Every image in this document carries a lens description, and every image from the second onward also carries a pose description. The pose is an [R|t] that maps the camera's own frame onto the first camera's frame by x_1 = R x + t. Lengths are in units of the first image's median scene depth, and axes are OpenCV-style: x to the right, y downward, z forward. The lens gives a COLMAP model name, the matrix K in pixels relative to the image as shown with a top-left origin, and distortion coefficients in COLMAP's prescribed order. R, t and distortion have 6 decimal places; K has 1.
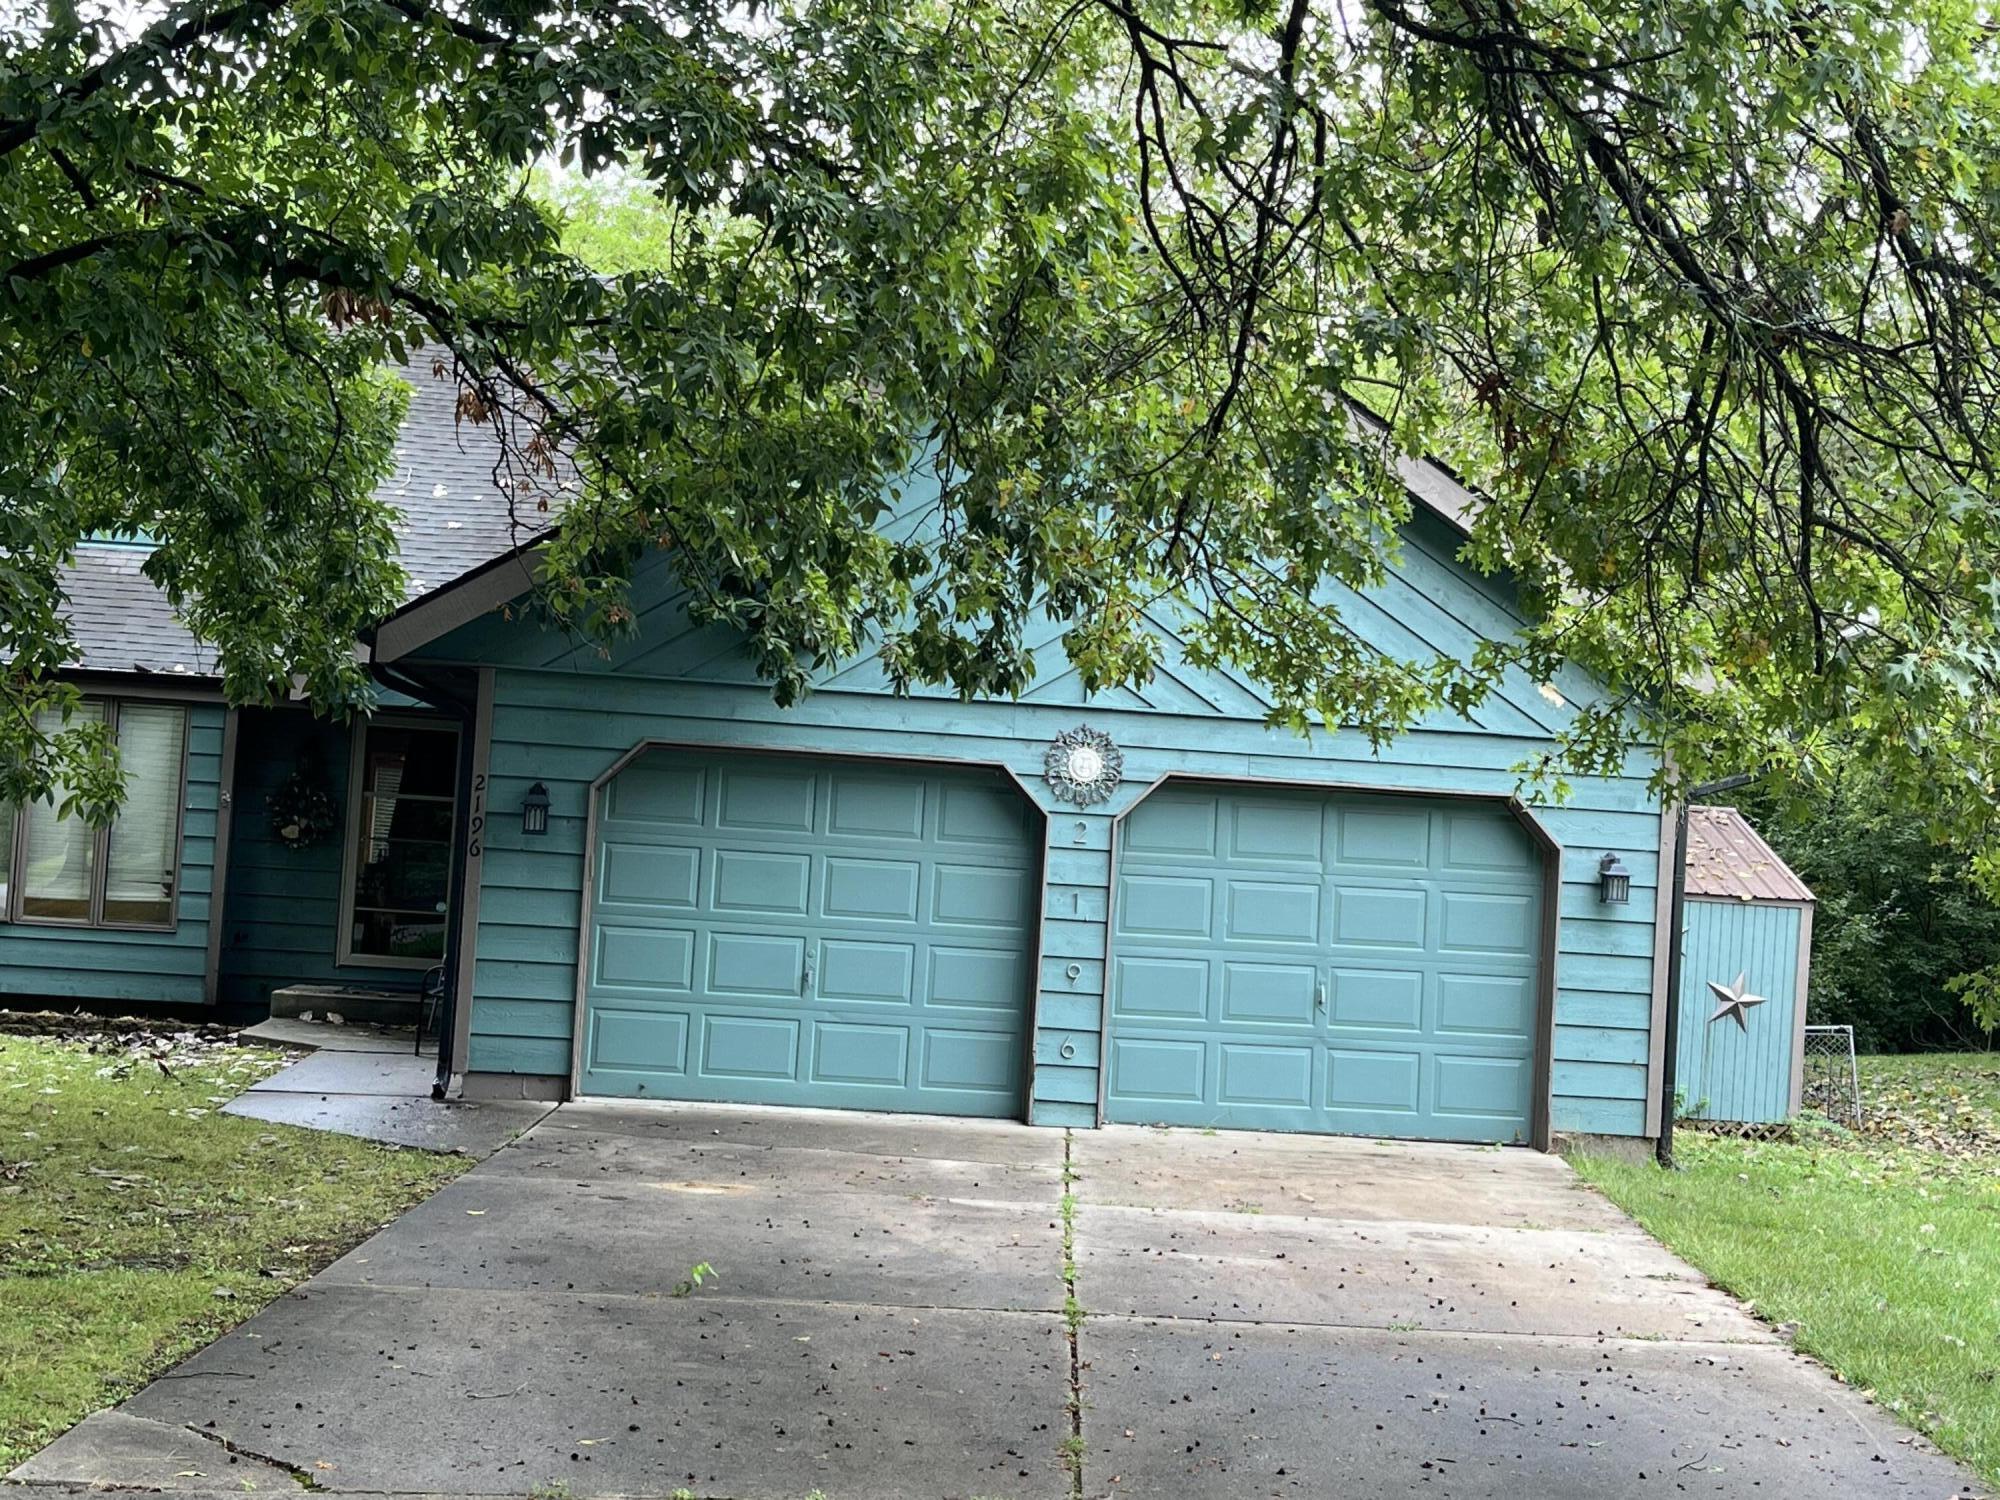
lens RADIAL K [[2917.2, 0, 1000.0], [0, 2917.2, 750.0], [0, 0, 1]] dist [0.094668, -0.010902]
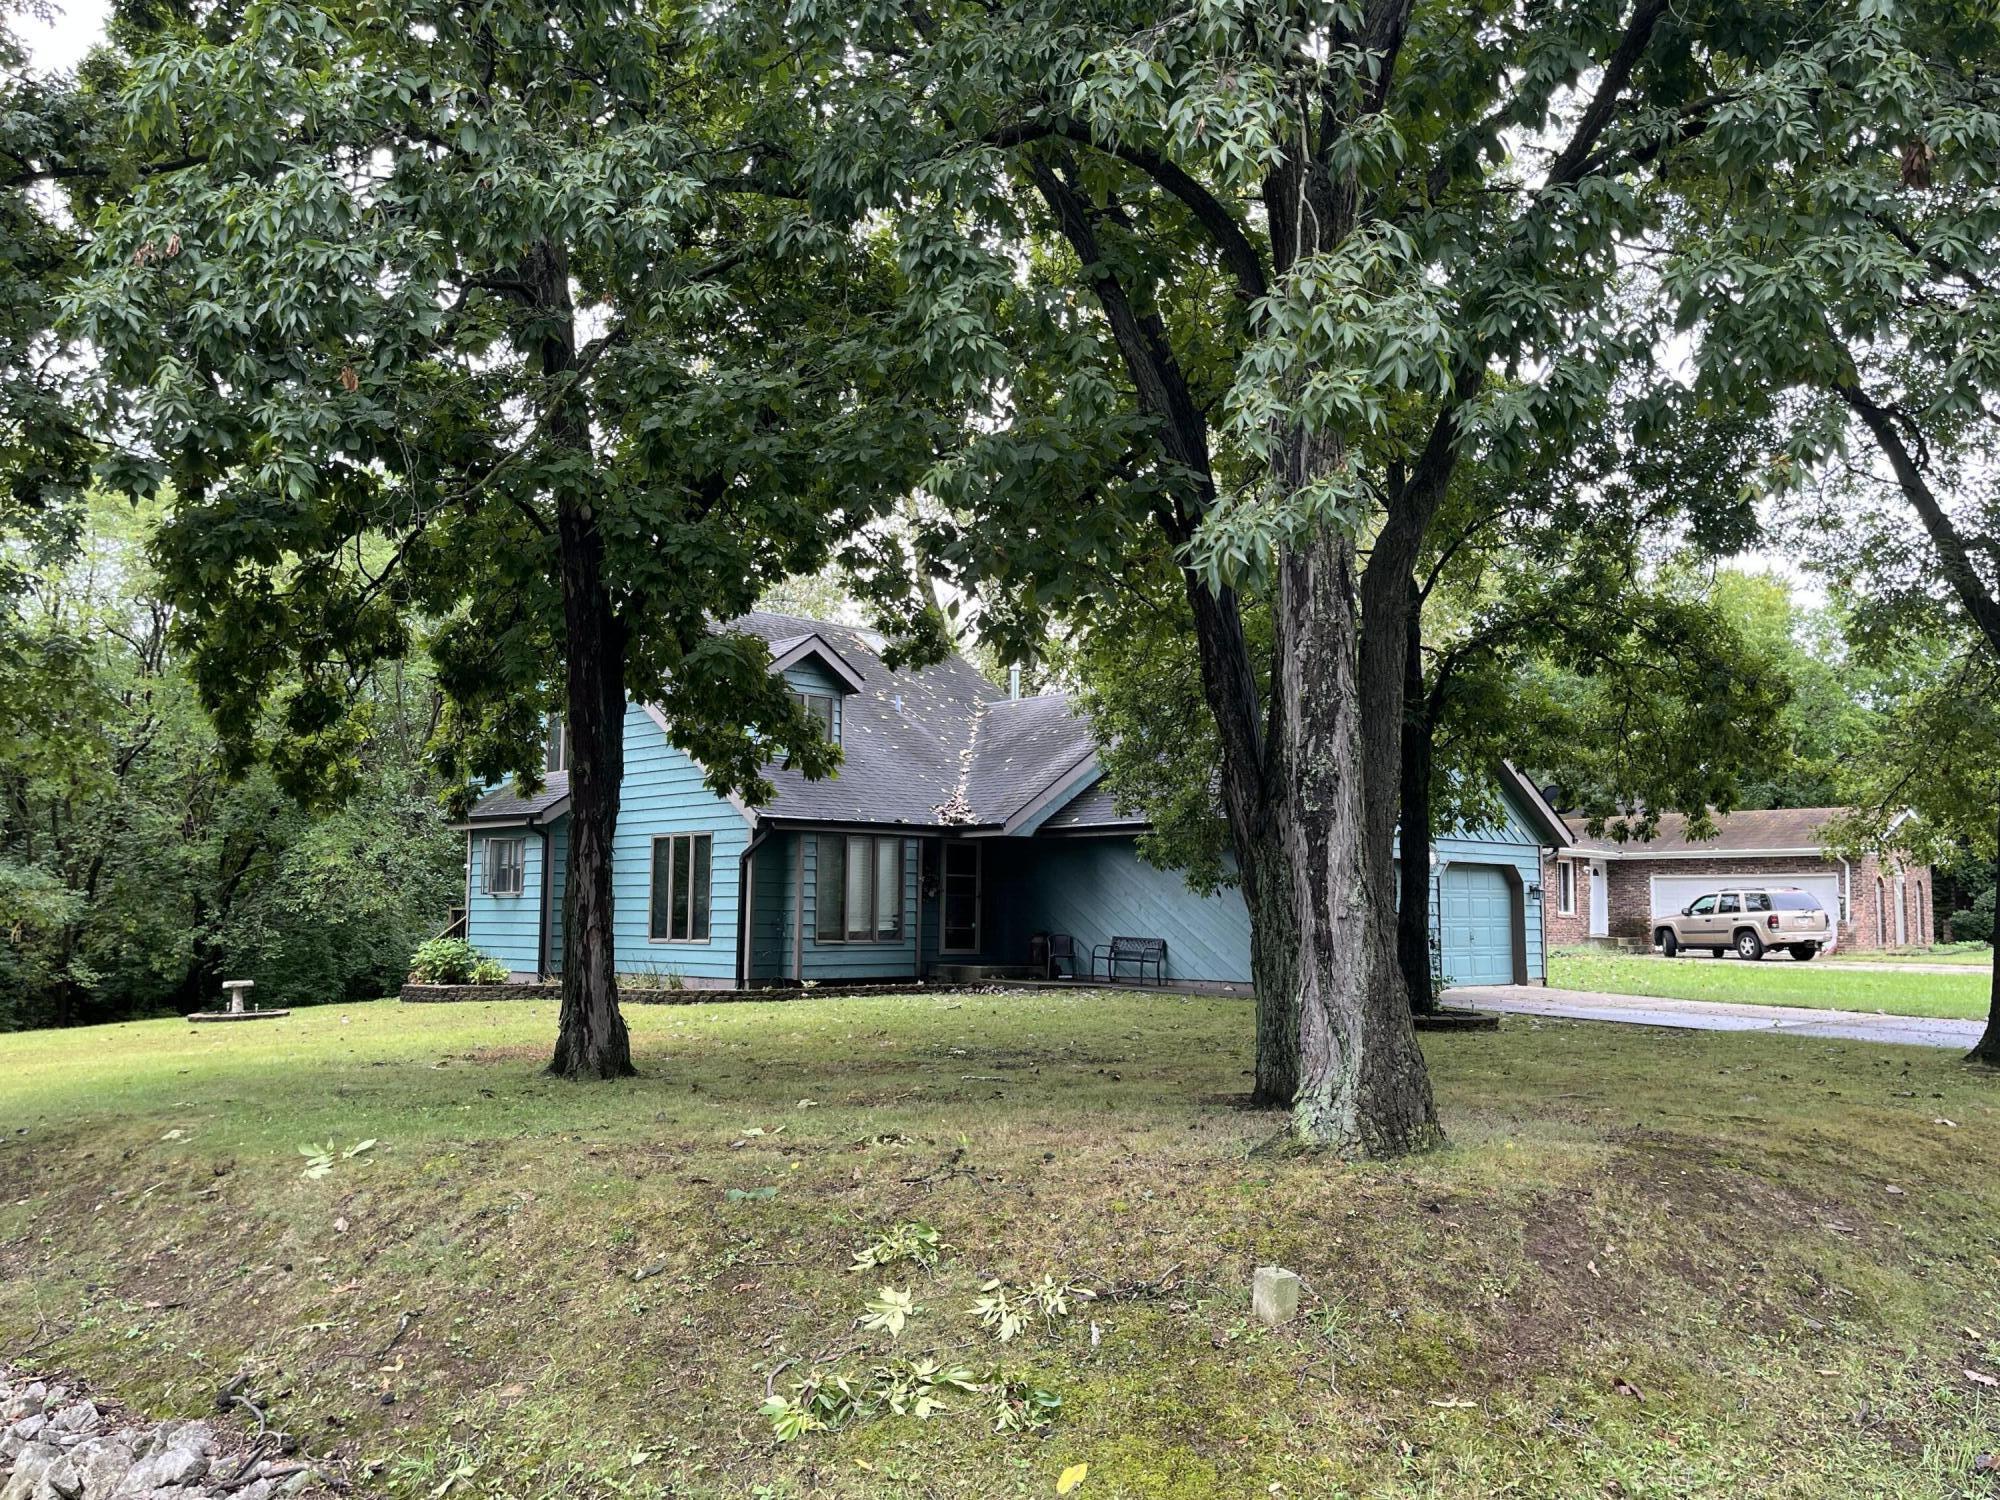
lens RADIAL K [[1675.3, 0, 1000.0], [0, 1675.3, 750.0], [0, 0, 1]] dist [0.113017, -0.000309]
pose [[0.793987, 0.005603, 0.607909, -1.264069], [0.011494, 0.999640, -0.024225, -0.063248], [-0.607826, 0.026222, 0.793637, -0.023180]]
